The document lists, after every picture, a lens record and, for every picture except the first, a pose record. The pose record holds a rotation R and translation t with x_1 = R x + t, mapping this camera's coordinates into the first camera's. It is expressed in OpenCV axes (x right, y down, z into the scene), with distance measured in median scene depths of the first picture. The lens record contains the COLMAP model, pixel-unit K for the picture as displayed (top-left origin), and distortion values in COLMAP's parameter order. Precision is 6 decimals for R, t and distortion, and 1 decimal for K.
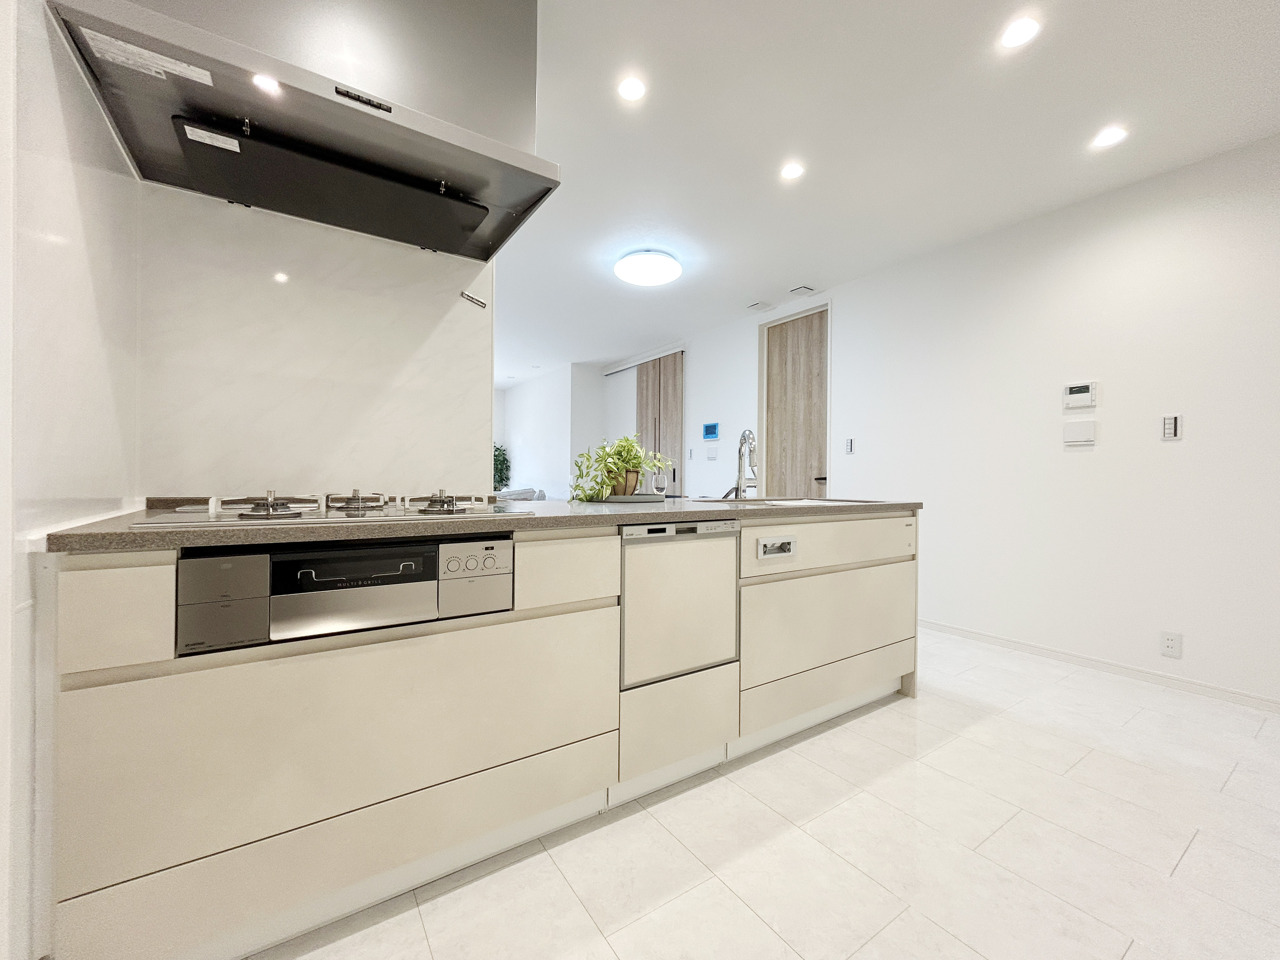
lens RADIAL K [[514.4, 0, 640.7], [0, 514.4, 482.0], [0, 0, 1]] dist [0.000149, -0.000512]
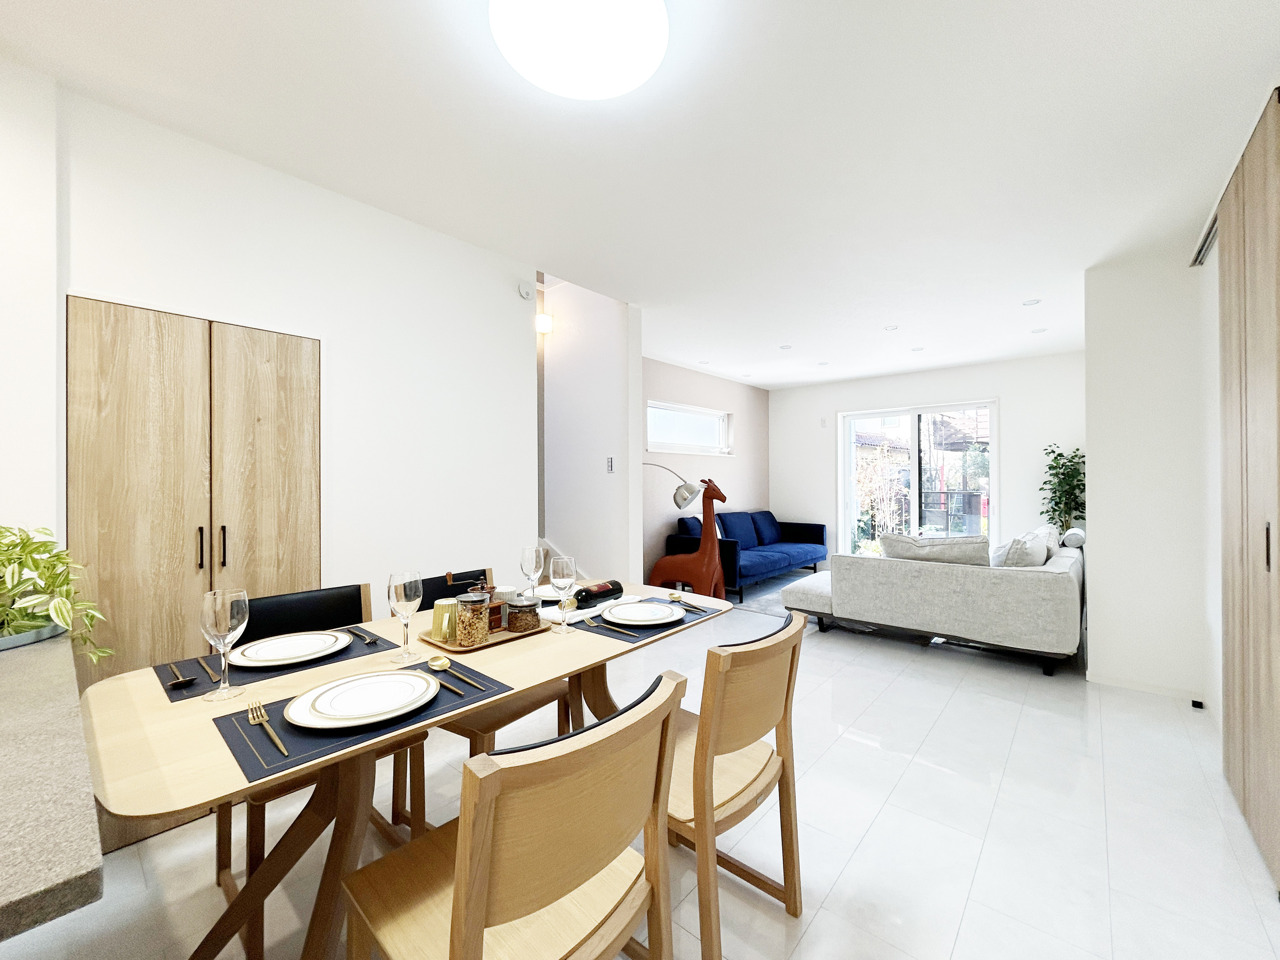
lens RADIAL K [[514.4, 0, 640.3], [0, 514.4, 481.3], [0, 0, 1]] dist [0.000149, -0.000512]
pose [[0.248202, -0.013552, -0.968614, 0.313591], [0.004698, 0.999907, -0.012786, -0.056143], [0.968697, -0.001377, 0.248242, 0.741753]]
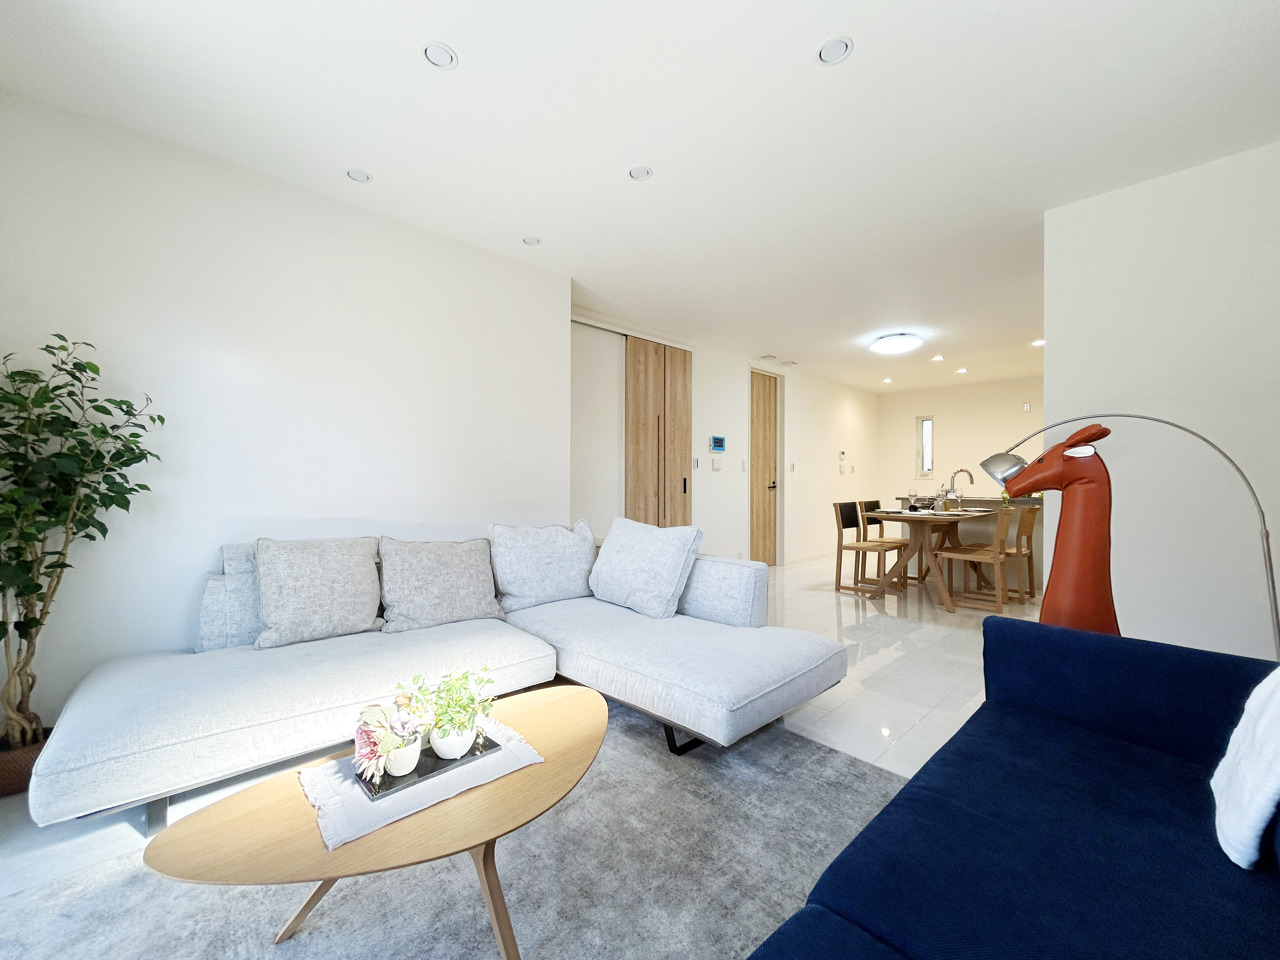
lens RADIAL K [[514.4, 0, 643.1], [0, 514.4, 476.1], [0, 0, 1]] dist [0.000149, -0.000512]
pose [[-0.167354, 0.000341, 0.985897, -0.995073], [0.003122, 0.999995, 0.000184, -0.036976], [-0.985892, 0.003108, -0.167354, 1.500806]]
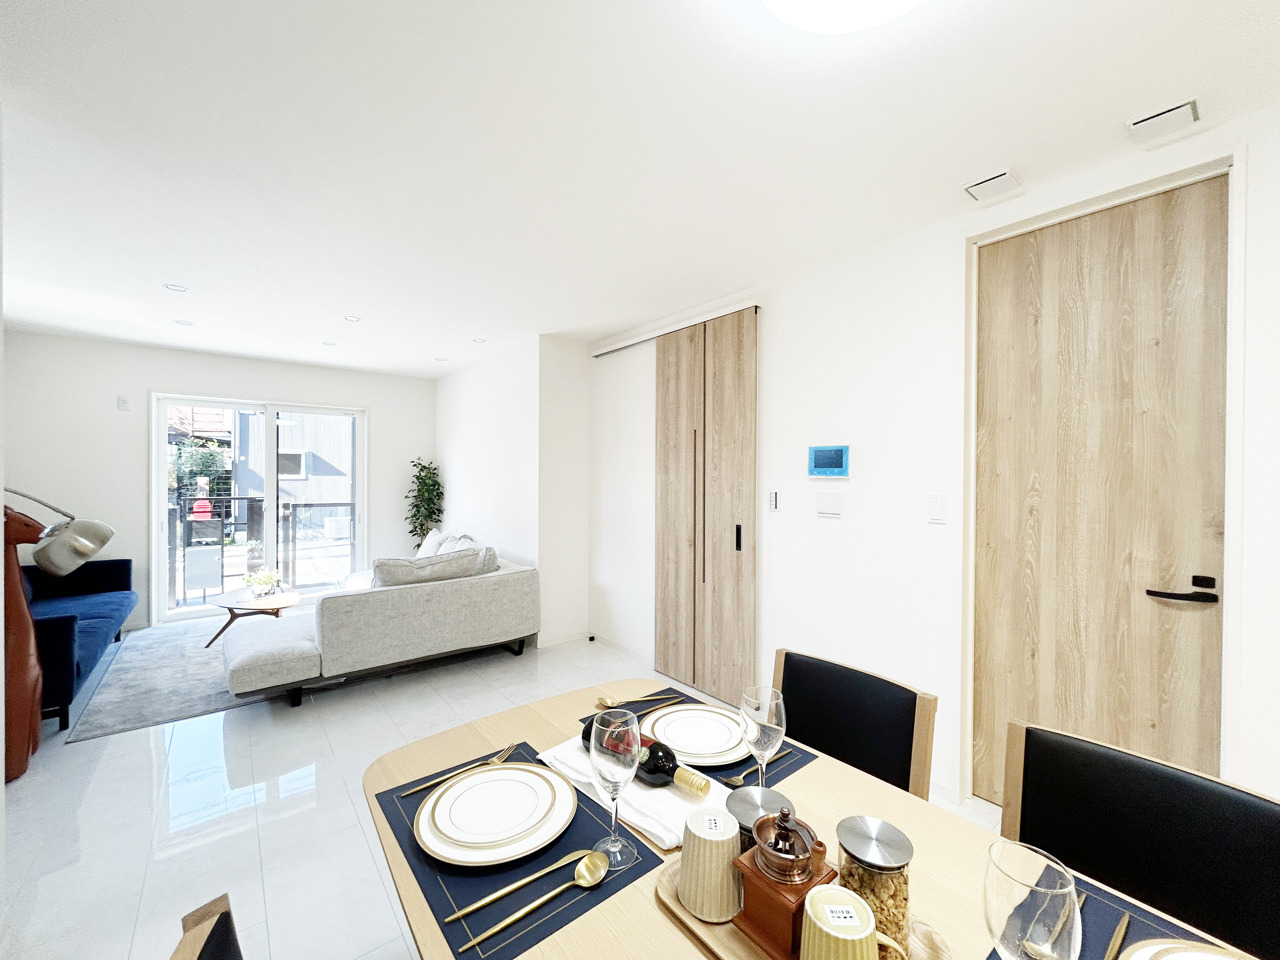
lens RADIAL K [[514.4, 0, 641.6], [0, 514.4, 476.3], [0, 0, 1]] dist [0.000149, -0.000512]
pose [[0.996135, -0.005891, 0.087642, -0.102509], [0.006008, 0.999981, -0.001062, -0.095270], [-0.087634, 0.001585, 0.996151, 0.577463]]
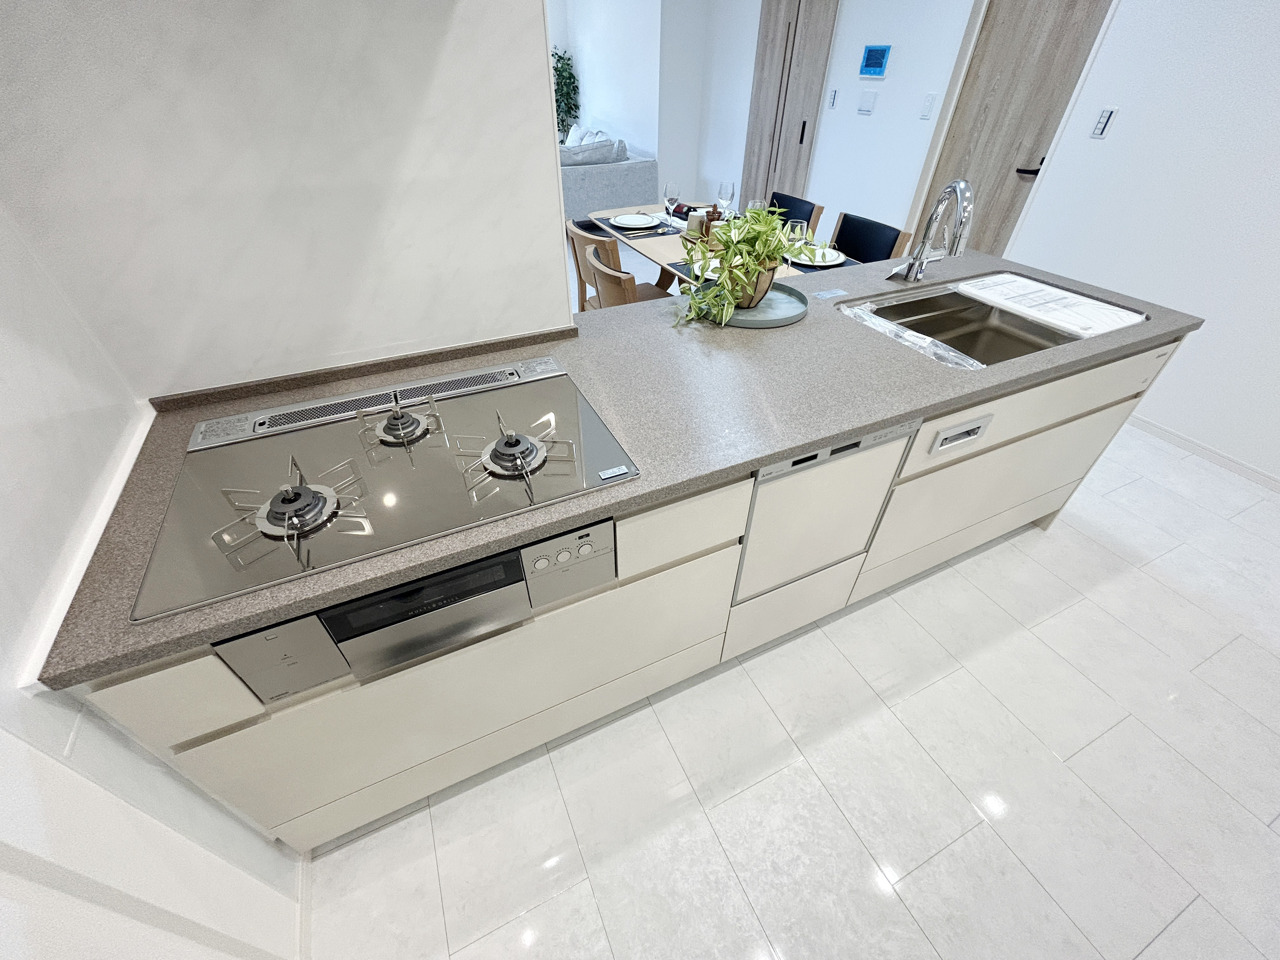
lens RADIAL K [[514.4, 0, 640.9], [0, 514.4, 480.9], [0, 0, 1]] dist [0.000149, -0.000512]
pose [[0.988529, 0.093601, -0.118530, -0.034869], [0.002115, 0.776147, 0.630548, -0.109513], [0.151017, -0.623566, 0.767046, 0.130088]]
